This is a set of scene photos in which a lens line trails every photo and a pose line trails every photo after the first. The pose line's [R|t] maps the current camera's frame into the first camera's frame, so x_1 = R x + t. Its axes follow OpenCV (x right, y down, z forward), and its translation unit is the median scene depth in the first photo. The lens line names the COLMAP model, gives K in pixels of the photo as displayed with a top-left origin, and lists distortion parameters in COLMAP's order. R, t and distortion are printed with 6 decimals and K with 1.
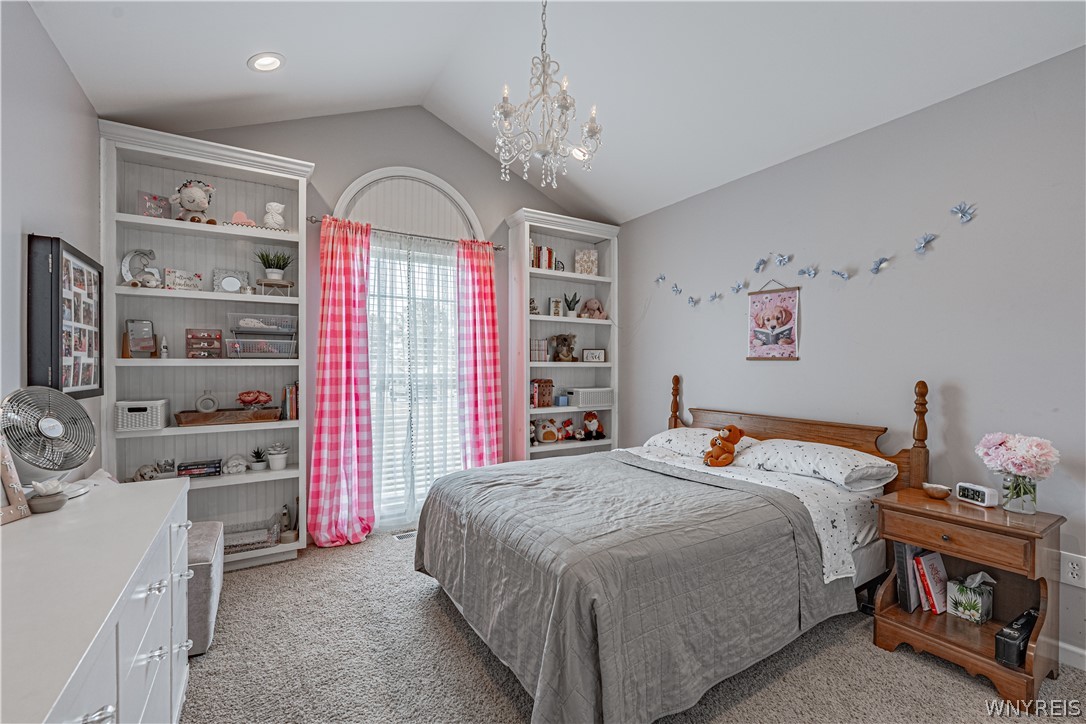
lens RADIAL K [[451.3, 0, 540.6], [0, 451.3, 368.4], [0, 0, 1]] dist [-0.004326, 0.000066]
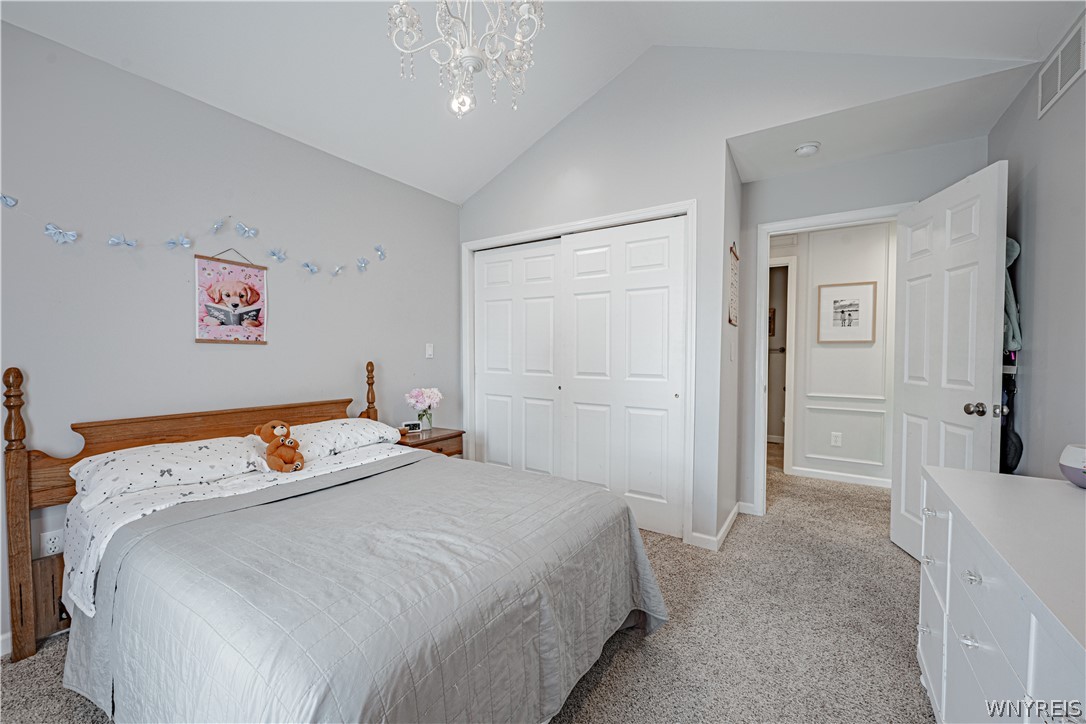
lens RADIAL K [[451.3, 0, 540.8], [0, 451.3, 358.7], [0, 0, 1]] dist [-0.004326, 0.000066]
pose [[-0.442499, -0.016004, 0.896626, -0.512036], [-0.000802, 0.999847, 0.017451, -0.005278], [-0.896769, 0.007003, -0.442444, 0.867585]]
